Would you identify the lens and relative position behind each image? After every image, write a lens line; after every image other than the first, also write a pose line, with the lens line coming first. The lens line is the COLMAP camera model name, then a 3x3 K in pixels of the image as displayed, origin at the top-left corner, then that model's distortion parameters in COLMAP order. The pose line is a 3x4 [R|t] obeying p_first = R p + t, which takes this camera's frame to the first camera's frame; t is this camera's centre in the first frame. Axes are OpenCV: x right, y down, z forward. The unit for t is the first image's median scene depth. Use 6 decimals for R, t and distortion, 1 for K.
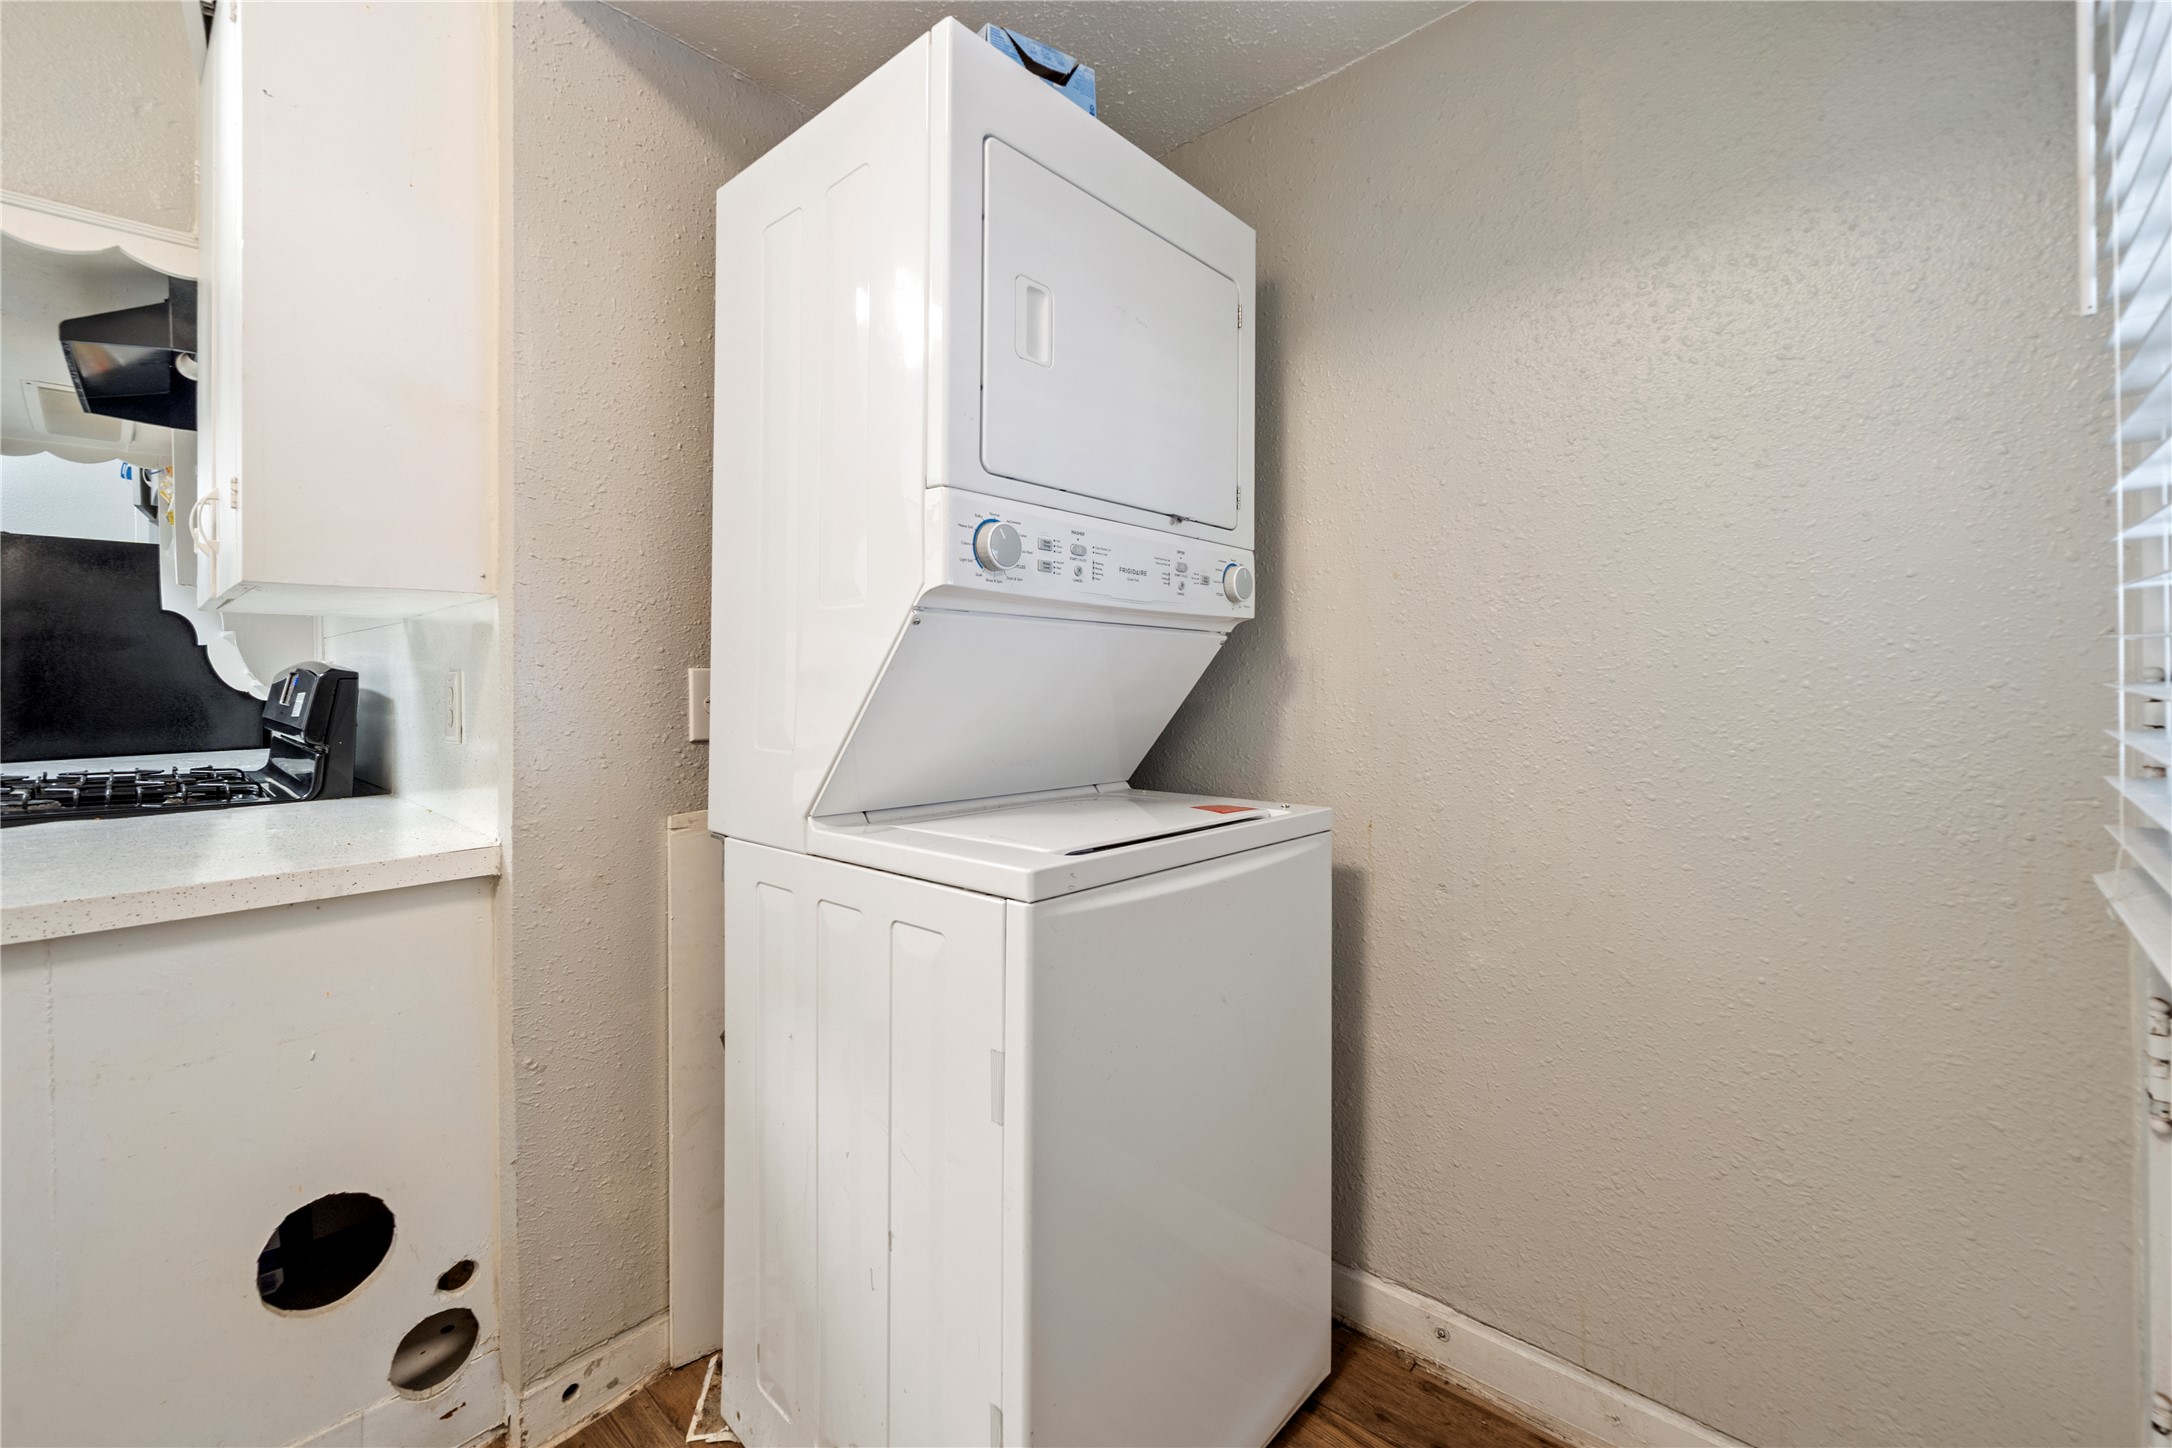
lens RADIAL K [[896.4, 0, 1094.8], [0, 896.4, 673.6], [0, 0, 1]] dist [-0.002691, 0.000585]
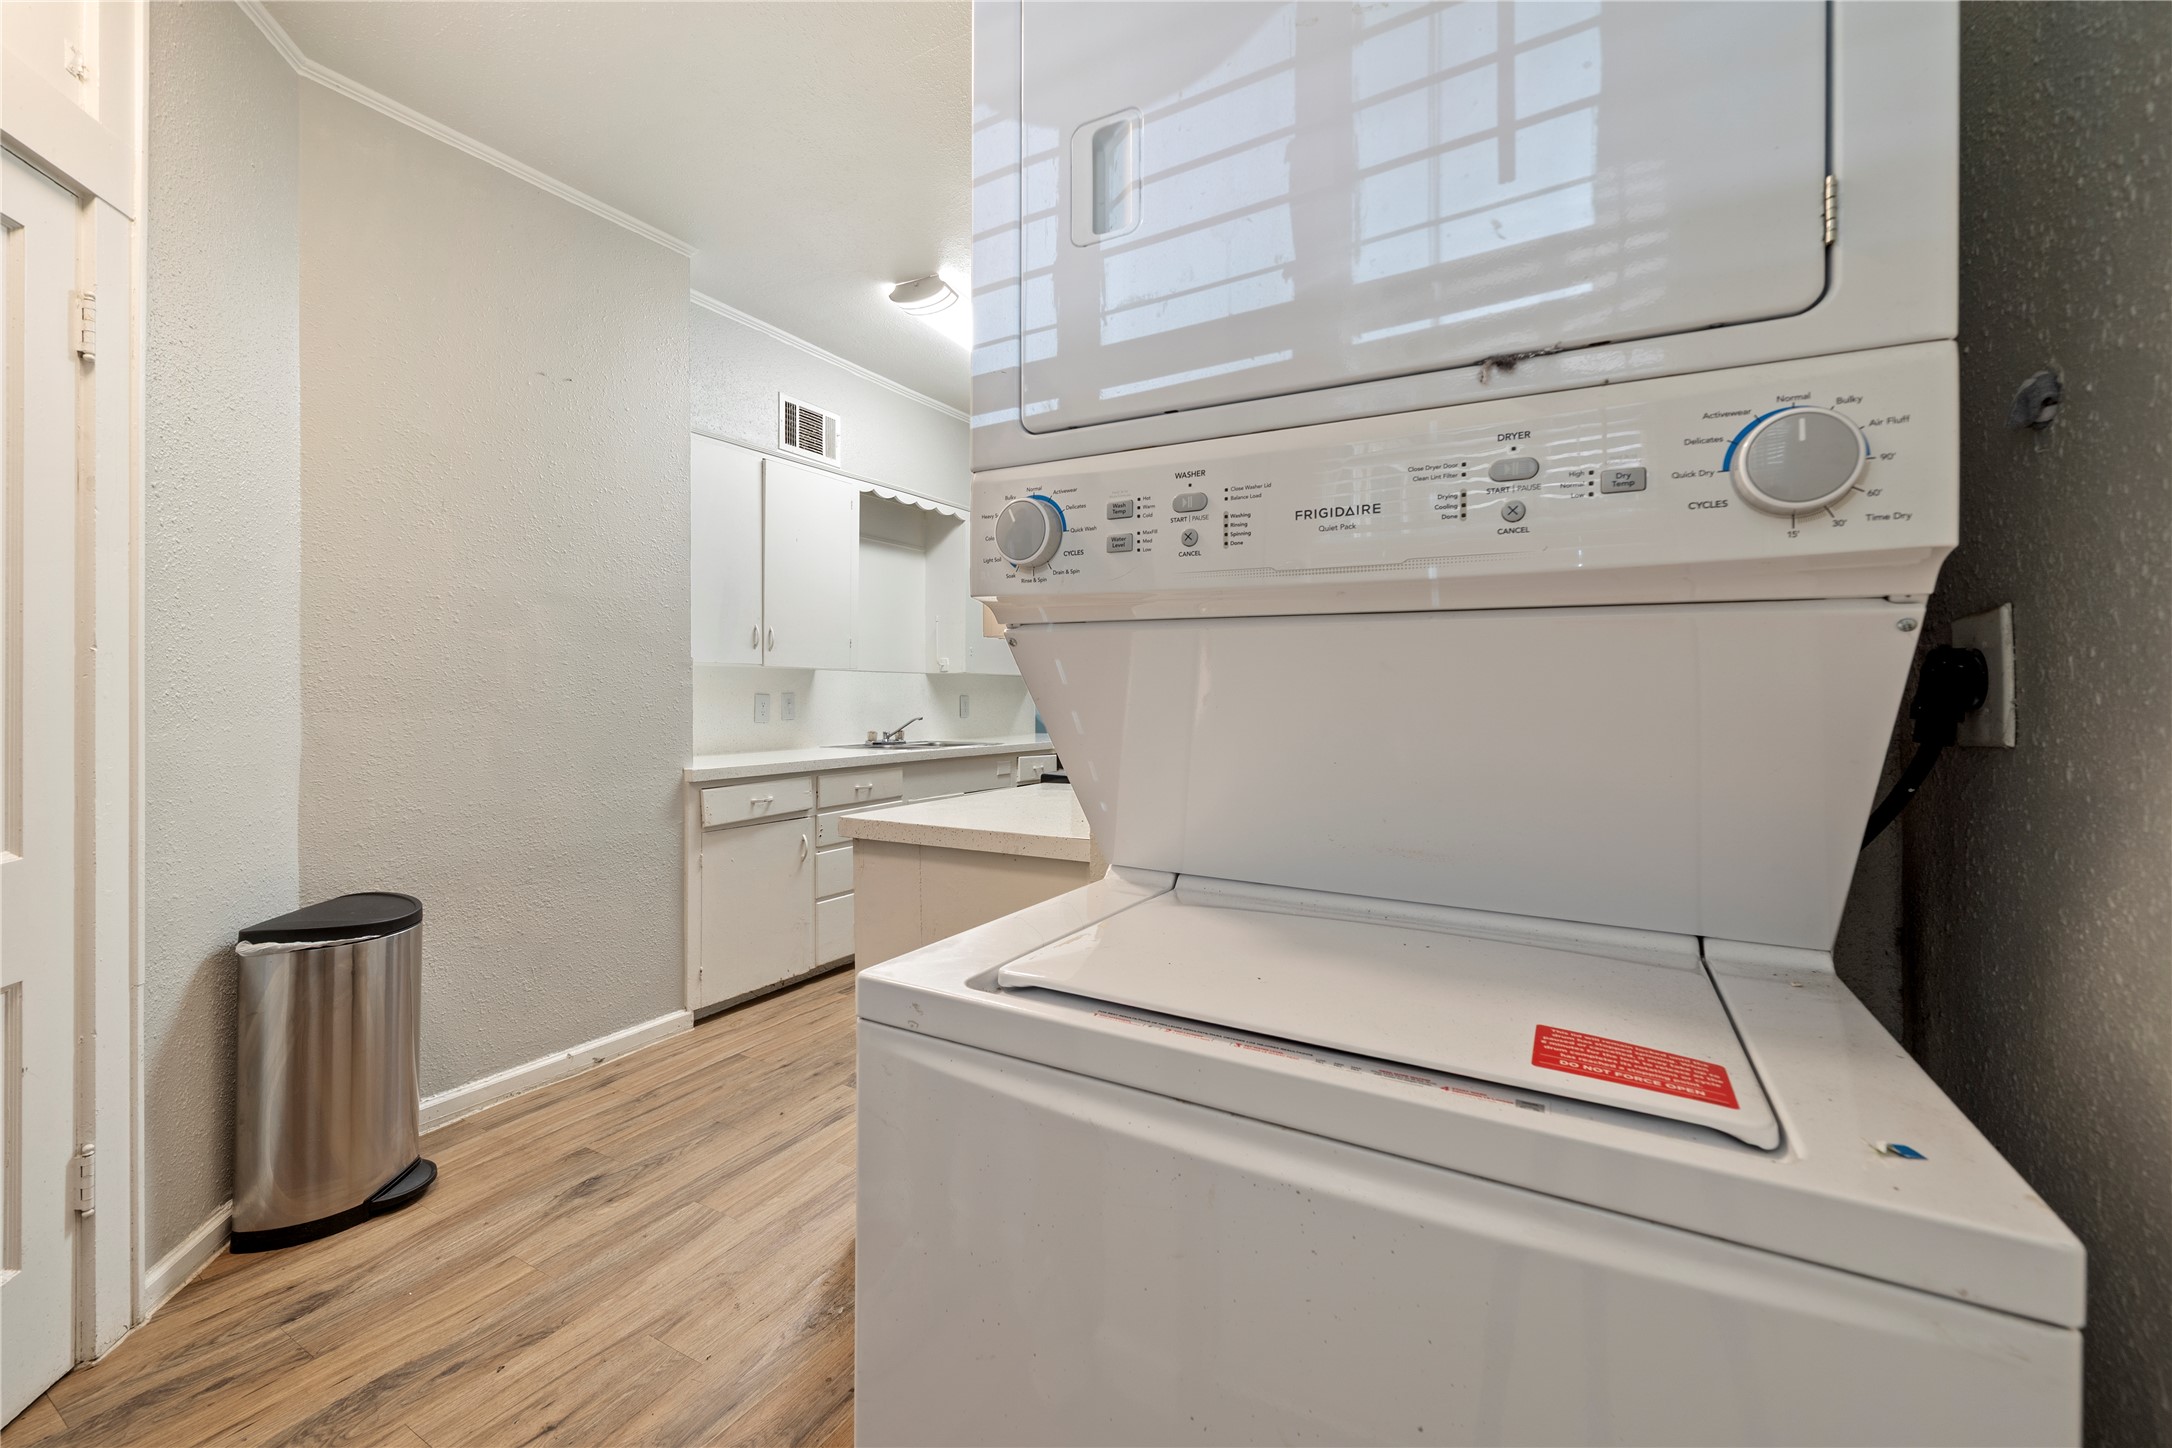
lens RADIAL K [[896.4, 0, 1082.8], [0, 896.4, 678.6], [0, 0, 1]] dist [-0.002691, 0.000585]
pose [[0.194441, -0.008091, -0.980881, 0.538616], [0.000555, 0.999967, -0.008138, -0.015964], [0.980914, 0.001038, 0.194440, 0.796358]]
